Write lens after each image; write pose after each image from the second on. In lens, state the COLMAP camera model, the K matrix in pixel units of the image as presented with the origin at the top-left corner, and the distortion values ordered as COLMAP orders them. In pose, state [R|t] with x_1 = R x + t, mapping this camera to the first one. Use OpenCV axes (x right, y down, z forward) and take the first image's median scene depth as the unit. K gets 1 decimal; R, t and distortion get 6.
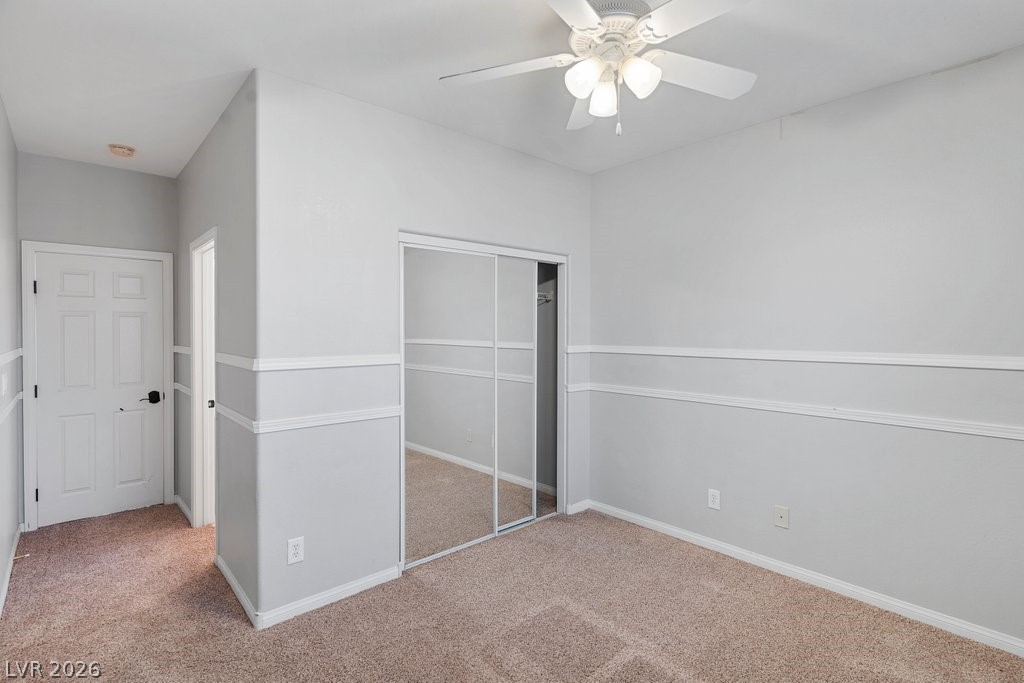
lens RADIAL K [[496.1, 0, 512.0], [0, 496.1, 341.5], [0, 0, 1]] dist [-0.001767, 0.000490]
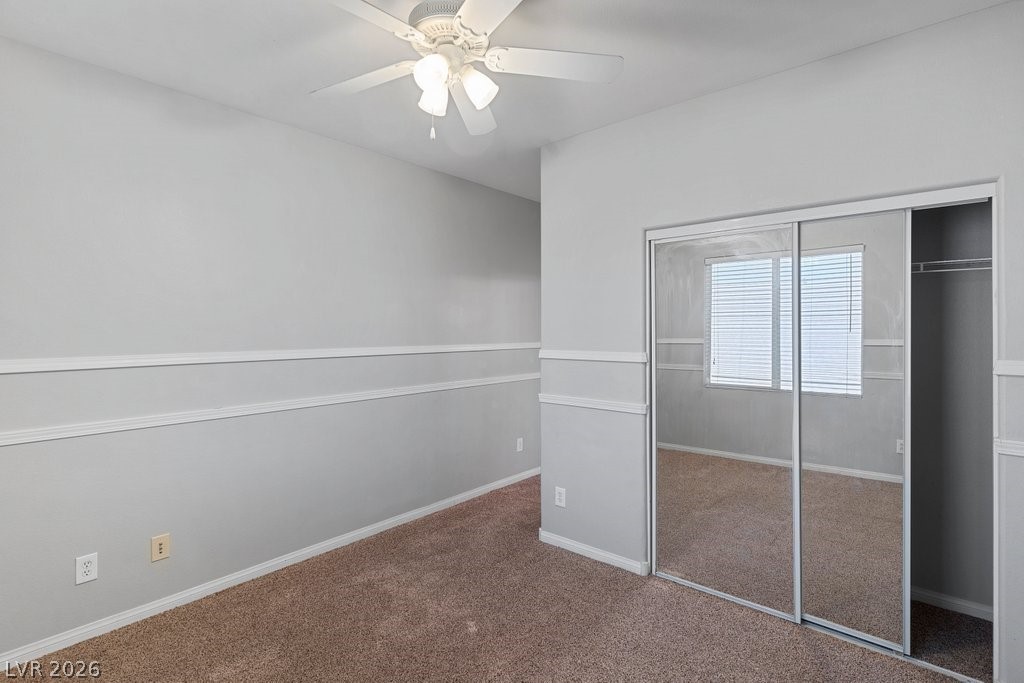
lens RADIAL K [[474.3, 0, 514.4], [0, 474.3, 329.3], [0, 0, 1]] dist [0.000969, 0.000391]
pose [[0.145037, 0.001884, -0.989424, 0.664562], [-0.019282, 0.999814, -0.000923, -0.015751], [0.989238, 0.019212, 0.145047, 0.580895]]
